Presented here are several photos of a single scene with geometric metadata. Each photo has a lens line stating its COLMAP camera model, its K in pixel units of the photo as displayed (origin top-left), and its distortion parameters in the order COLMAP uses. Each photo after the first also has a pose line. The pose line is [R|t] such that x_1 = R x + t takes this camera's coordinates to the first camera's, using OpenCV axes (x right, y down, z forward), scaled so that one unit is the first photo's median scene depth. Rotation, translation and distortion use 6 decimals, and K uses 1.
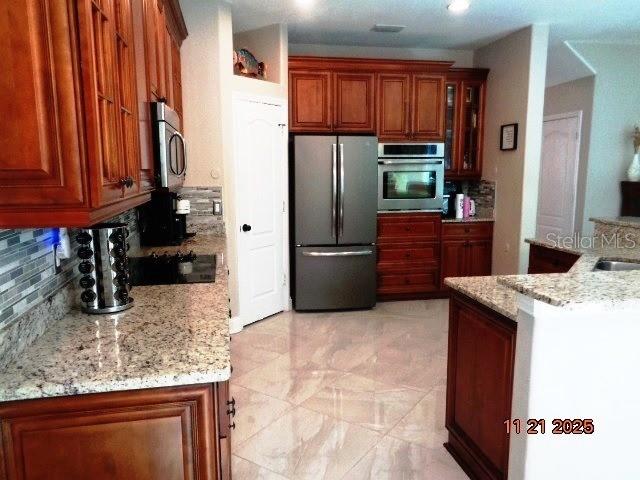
lens RADIAL K [[486.4, 0, 320.0], [0, 486.4, 240.0], [0, 0, 1]] dist [0.006236, 0.010005]
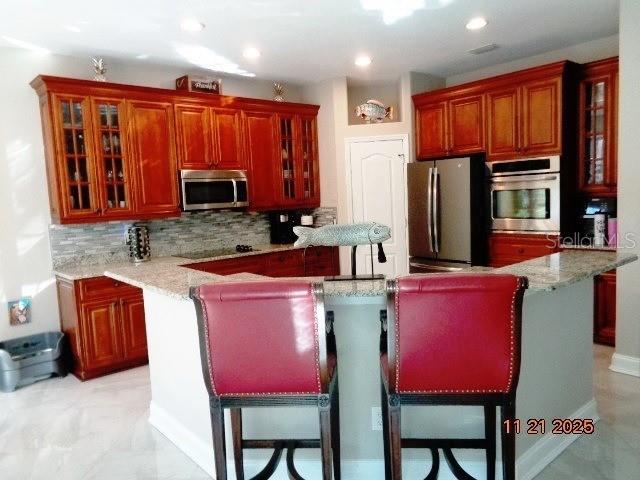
lens RADIAL K [[486.4, 0, 320.0], [0, 486.4, 240.0], [0, 0, 1]] dist [0.006236, 0.010005]
pose [[0.508116, 0.060132, -0.859187, 0.800554], [-0.082887, 0.996344, 0.020713, -0.032998], [0.857291, 0.060690, 0.511242, 0.207853]]
